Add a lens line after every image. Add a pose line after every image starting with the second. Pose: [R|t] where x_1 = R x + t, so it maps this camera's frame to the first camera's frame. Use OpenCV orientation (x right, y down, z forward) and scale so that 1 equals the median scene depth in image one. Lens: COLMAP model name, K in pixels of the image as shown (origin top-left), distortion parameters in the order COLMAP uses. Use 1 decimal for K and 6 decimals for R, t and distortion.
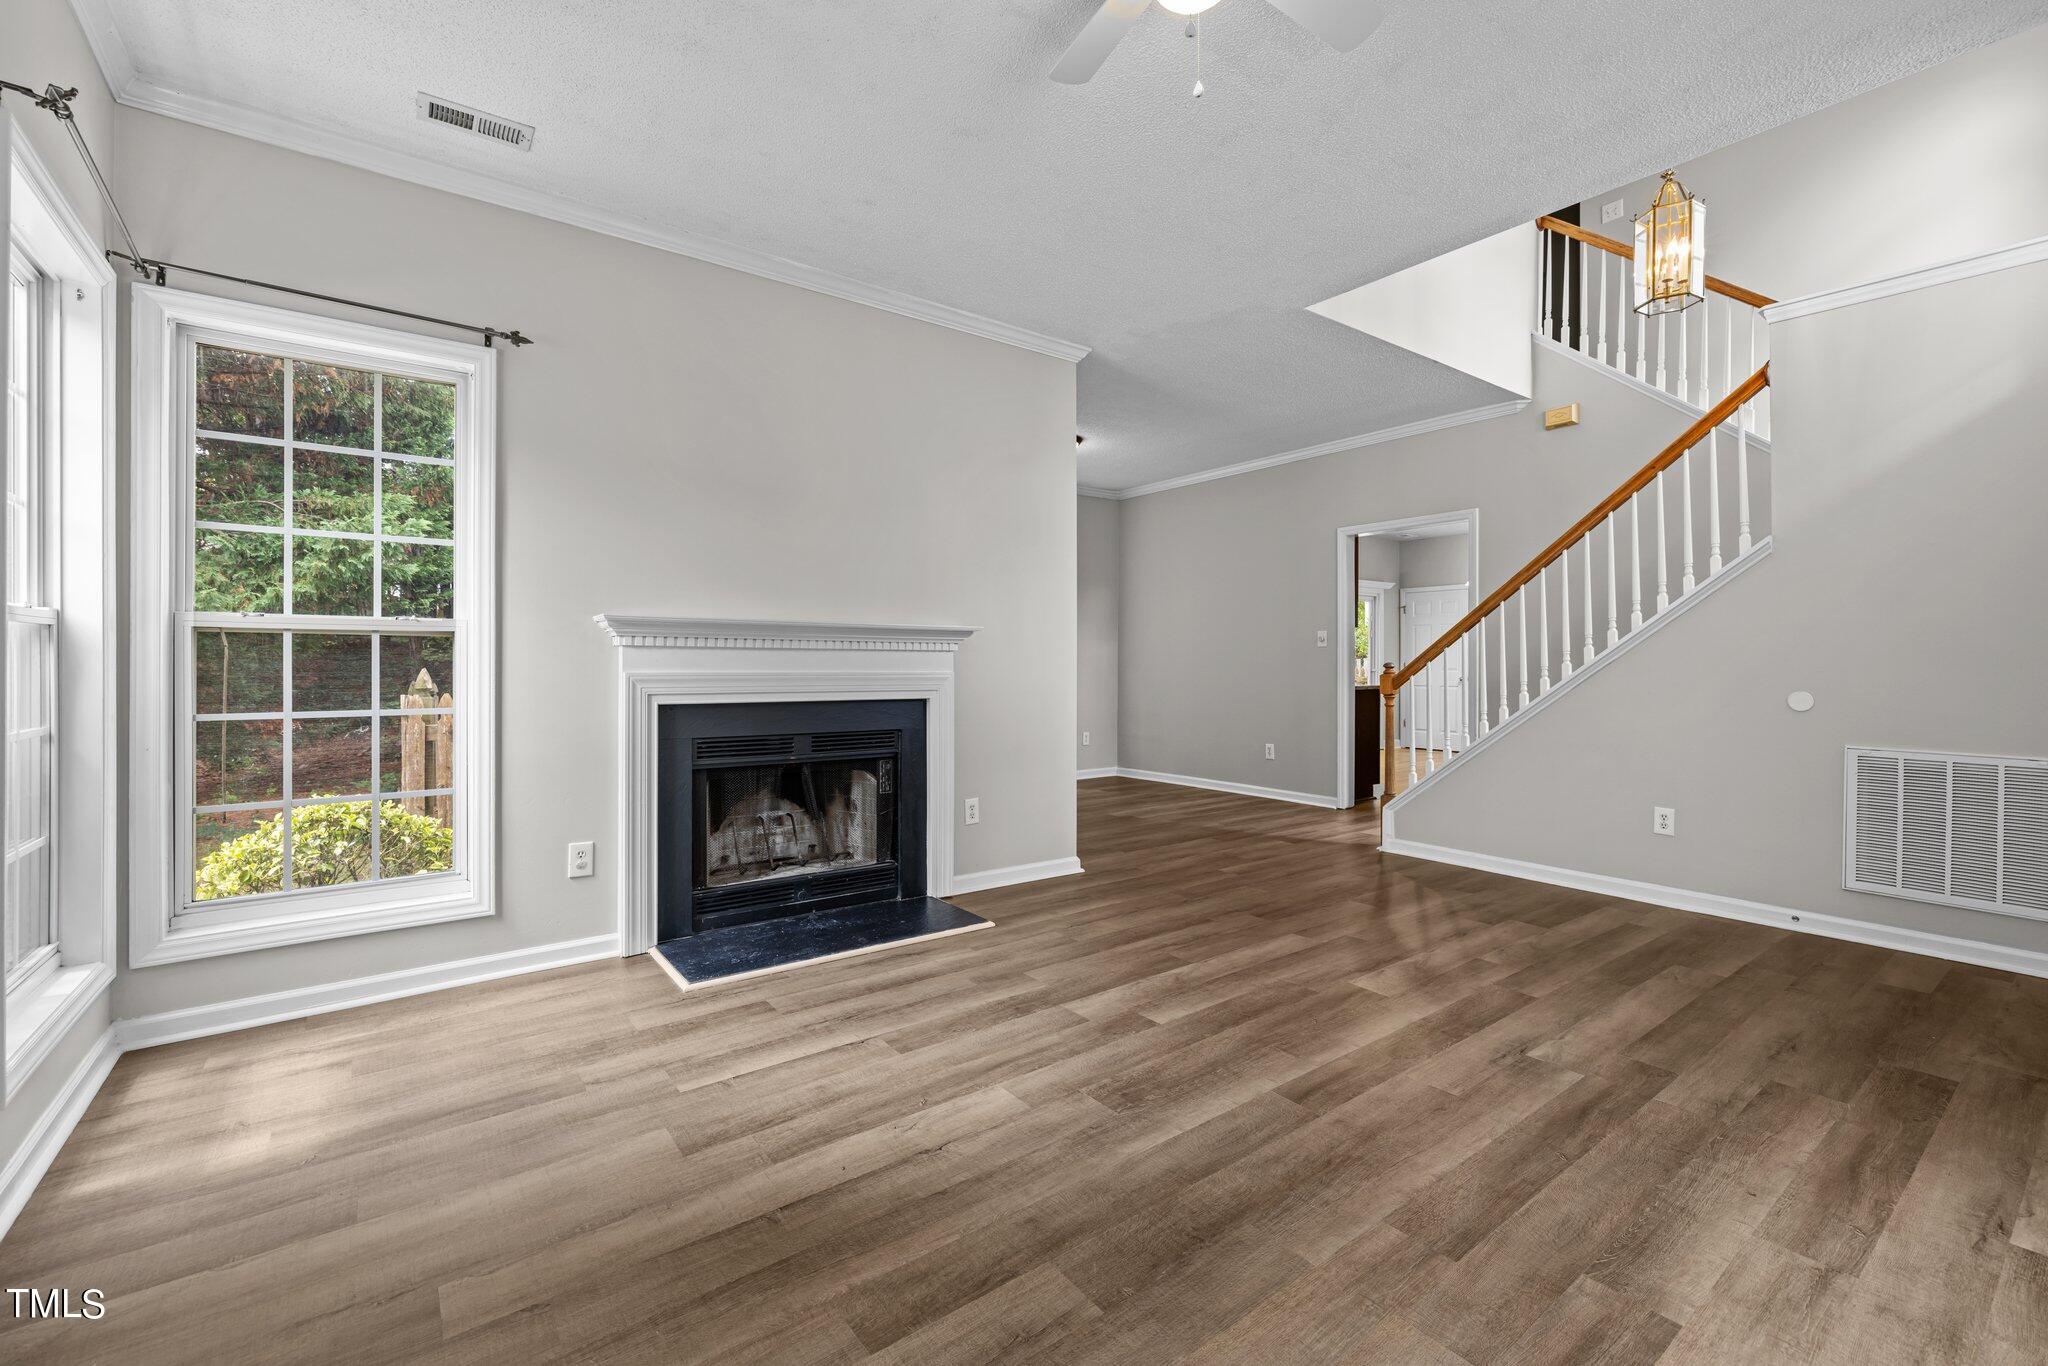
lens RADIAL K [[874.1, 0, 1024.1], [0, 874.1, 670.2], [0, 0, 1]] dist [0.003425, 0.000990]
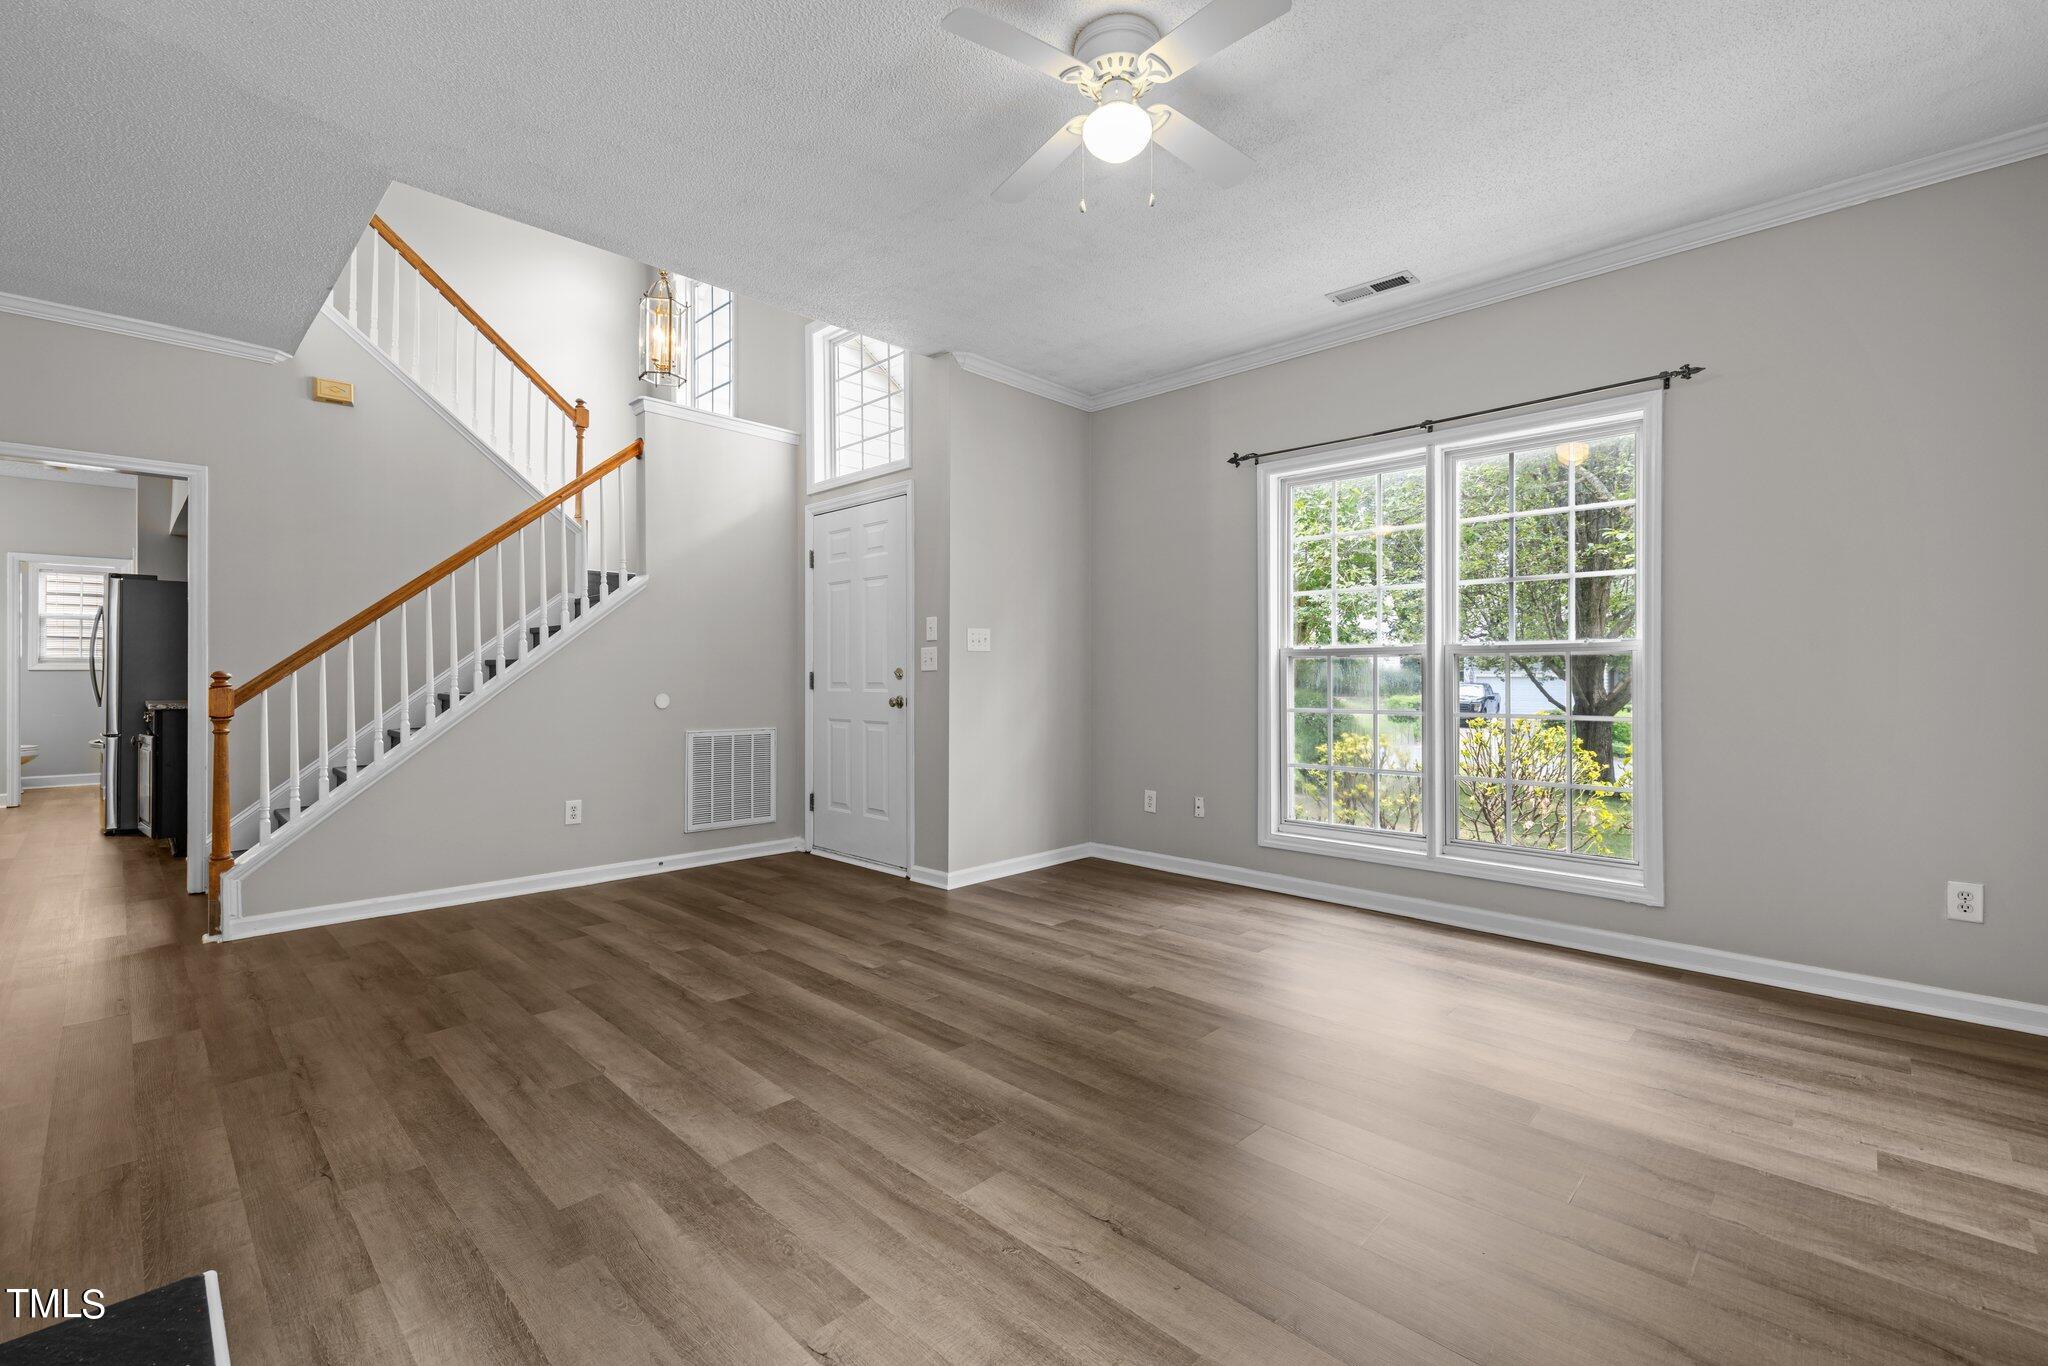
lens RADIAL K [[874.1, 0, 1016.8], [0, 874.1, 674.6], [0, 0, 1]] dist [0.003425, 0.000990]
pose [[-0.152512, -0.000992, 0.988301, -0.712936], [0.005049, 0.999986, 0.001783, -0.006987], [-0.988289, 0.005262, -0.152505, 0.909458]]
